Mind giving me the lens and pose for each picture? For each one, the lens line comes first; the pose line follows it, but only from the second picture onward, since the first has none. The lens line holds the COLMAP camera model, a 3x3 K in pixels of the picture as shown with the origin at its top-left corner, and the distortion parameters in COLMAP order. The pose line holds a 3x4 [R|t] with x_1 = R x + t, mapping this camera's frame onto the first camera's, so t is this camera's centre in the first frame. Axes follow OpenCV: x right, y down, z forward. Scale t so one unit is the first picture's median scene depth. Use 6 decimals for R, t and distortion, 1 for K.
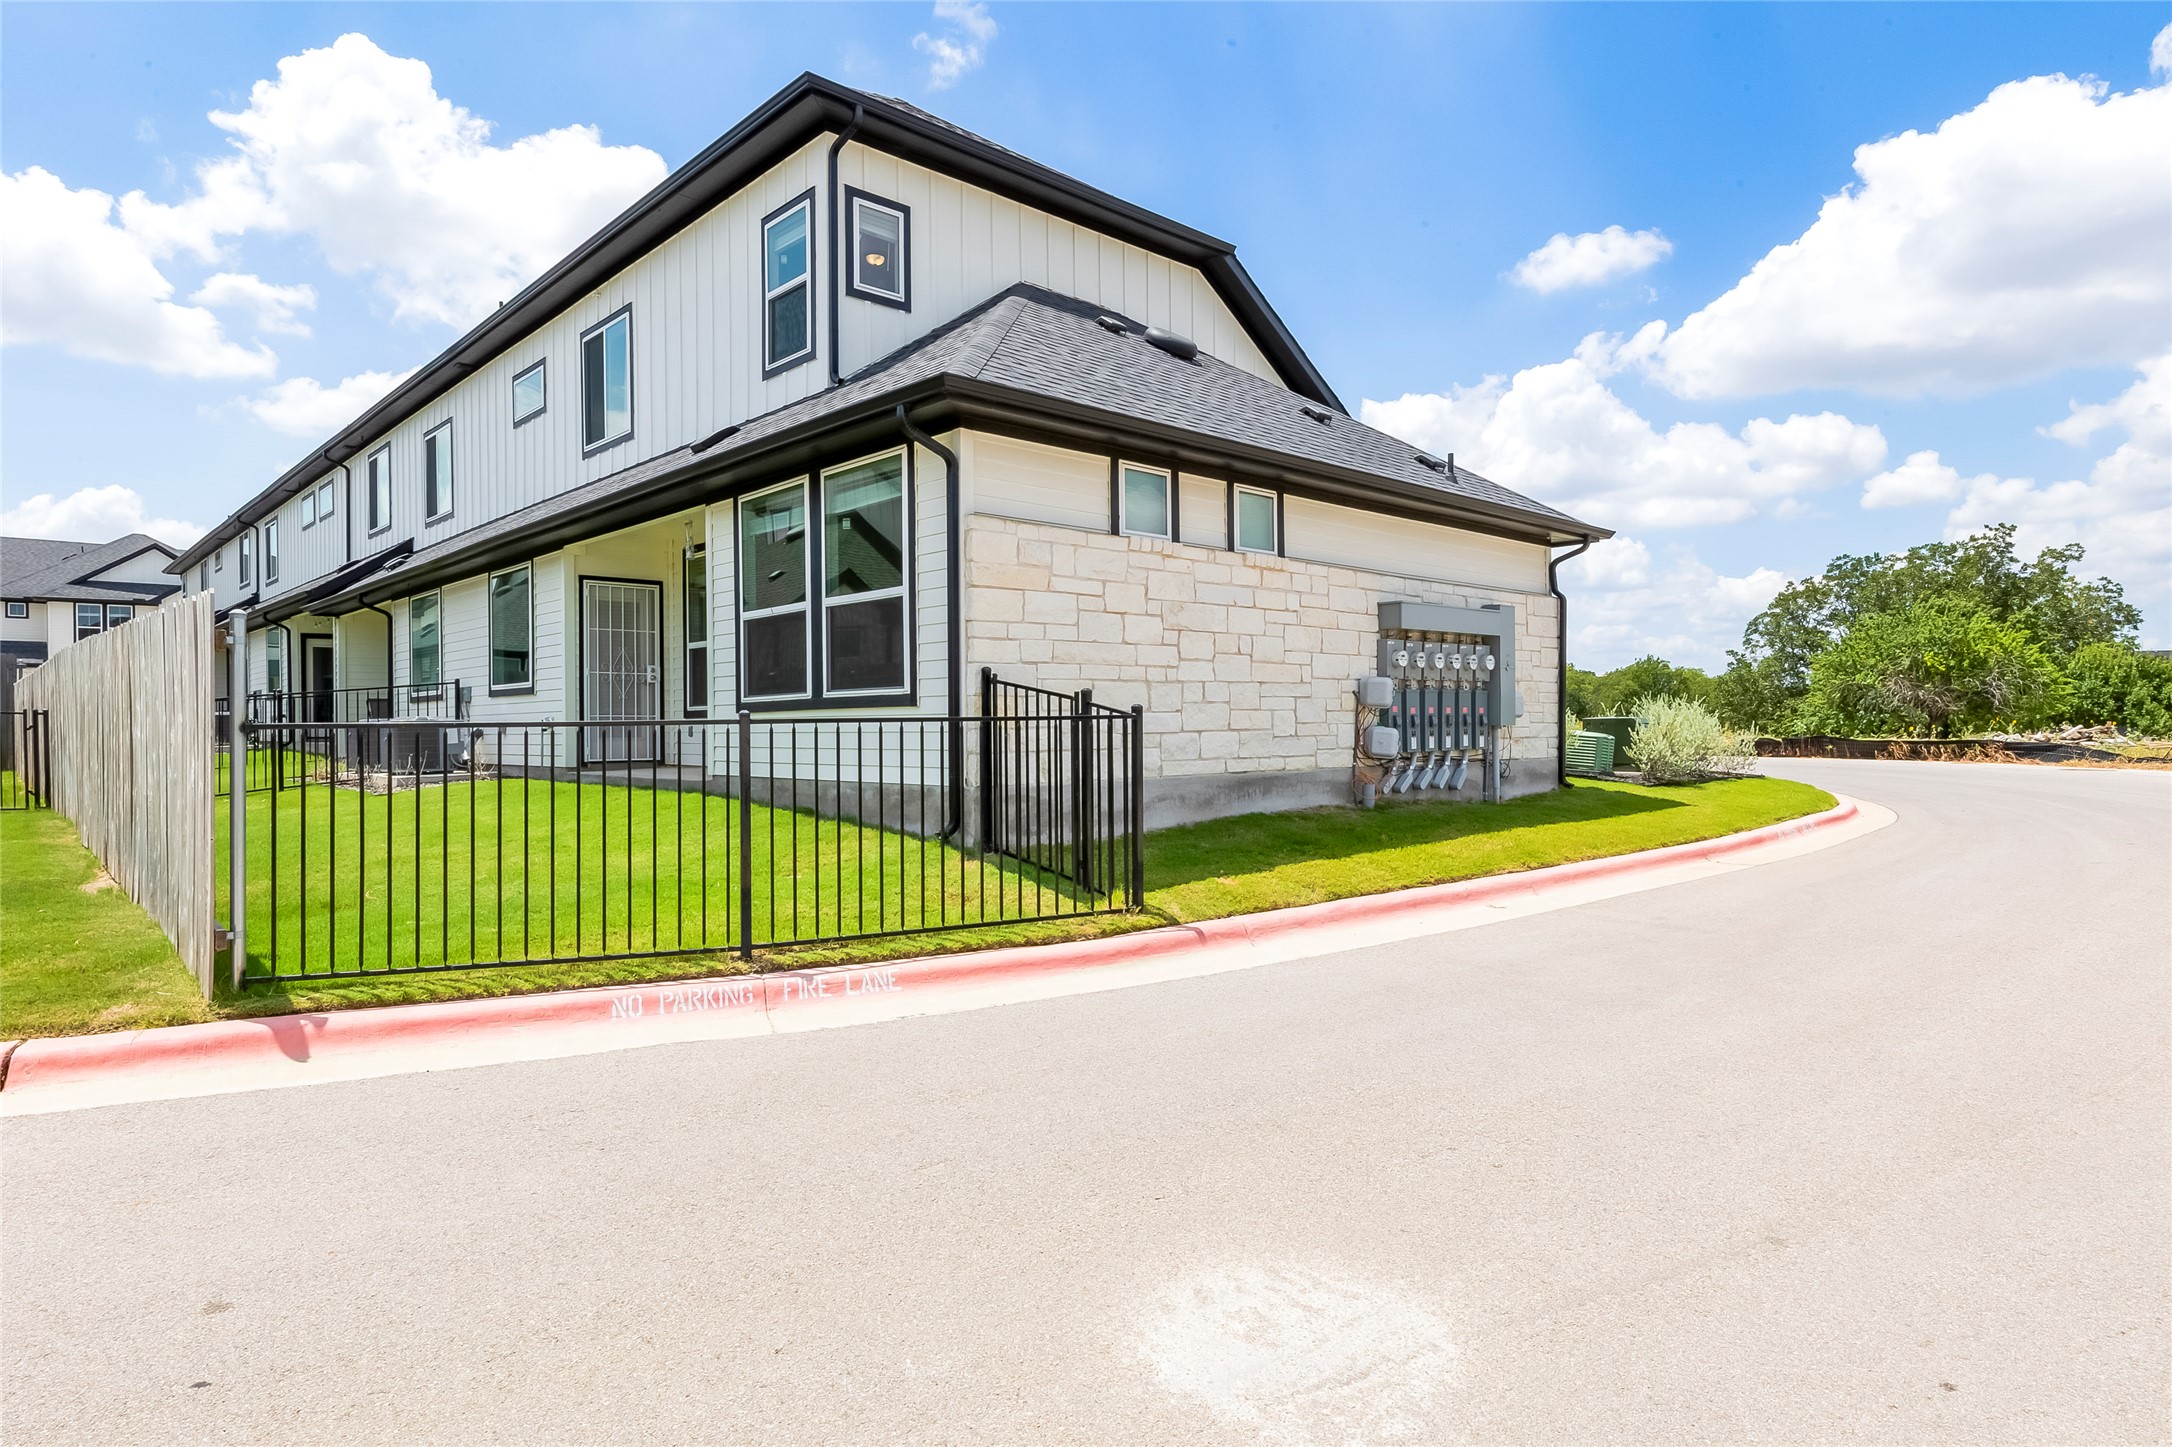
lens RADIAL K [[1169.2, 0, 1073.4], [0, 1169.2, 714.6], [0, 0, 1]] dist [-0.003570, 0.002580]
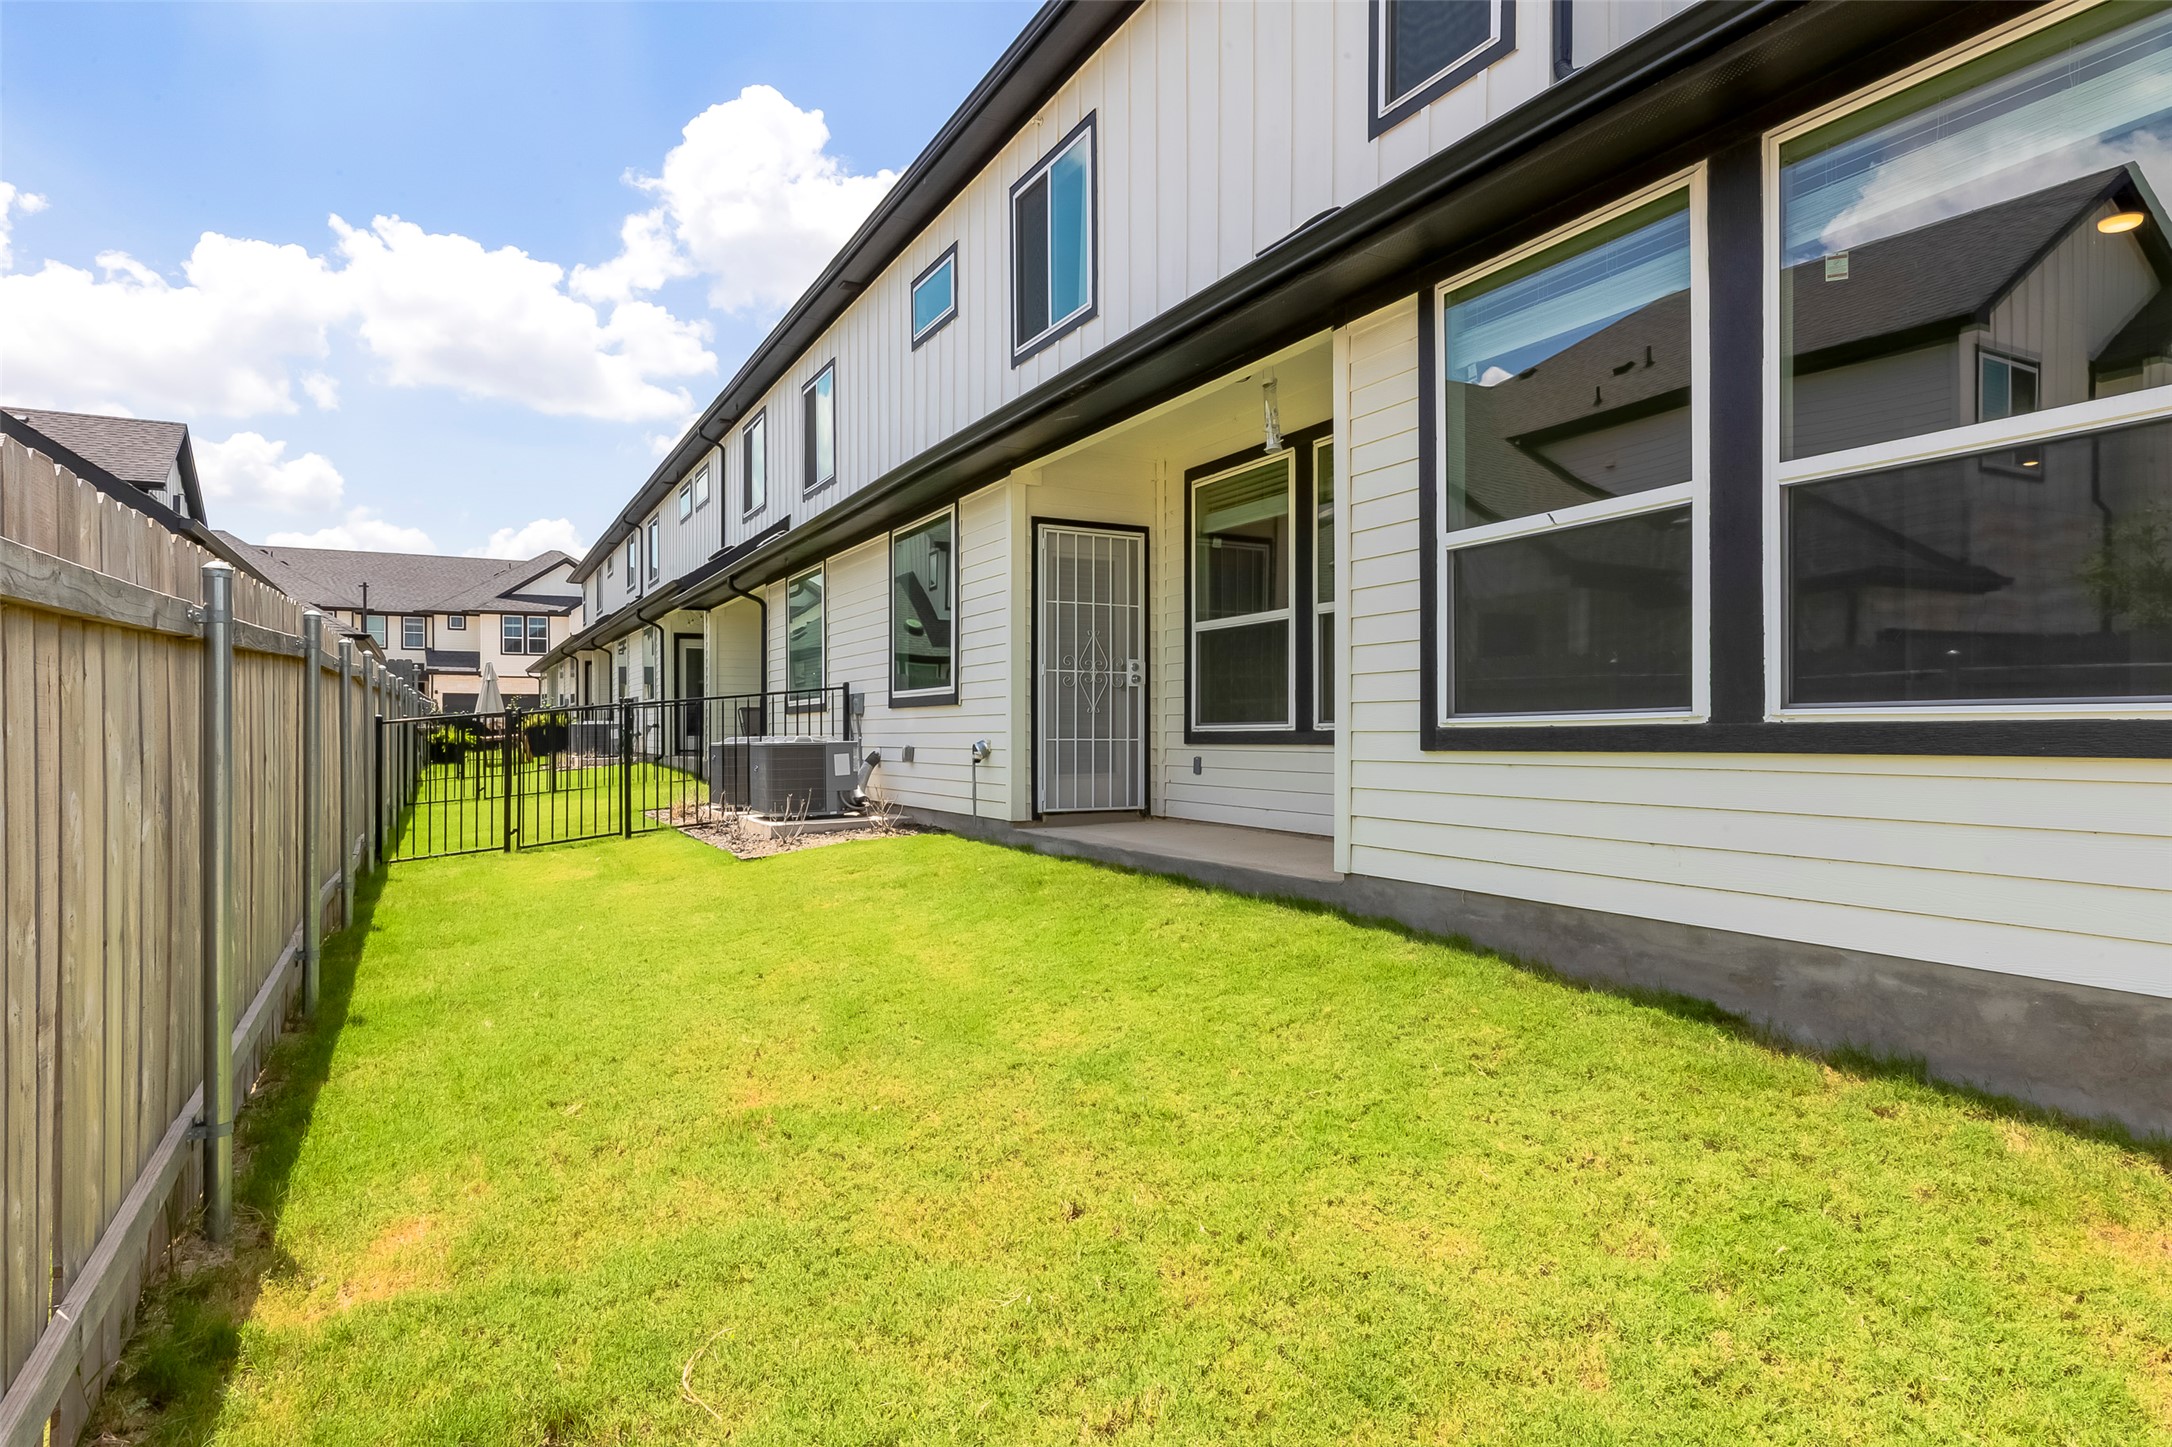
lens RADIAL K [[1169.2, 0, 1099.5], [0, 1169.2, 724.3], [0, 0, 1]] dist [-0.003570, 0.002580]
pose [[0.968689, 0.006556, -0.248189, -0.188653], [-0.005863, 0.999977, 0.003533, -0.007854], [0.248207, -0.001967, 0.968705, 0.325283]]
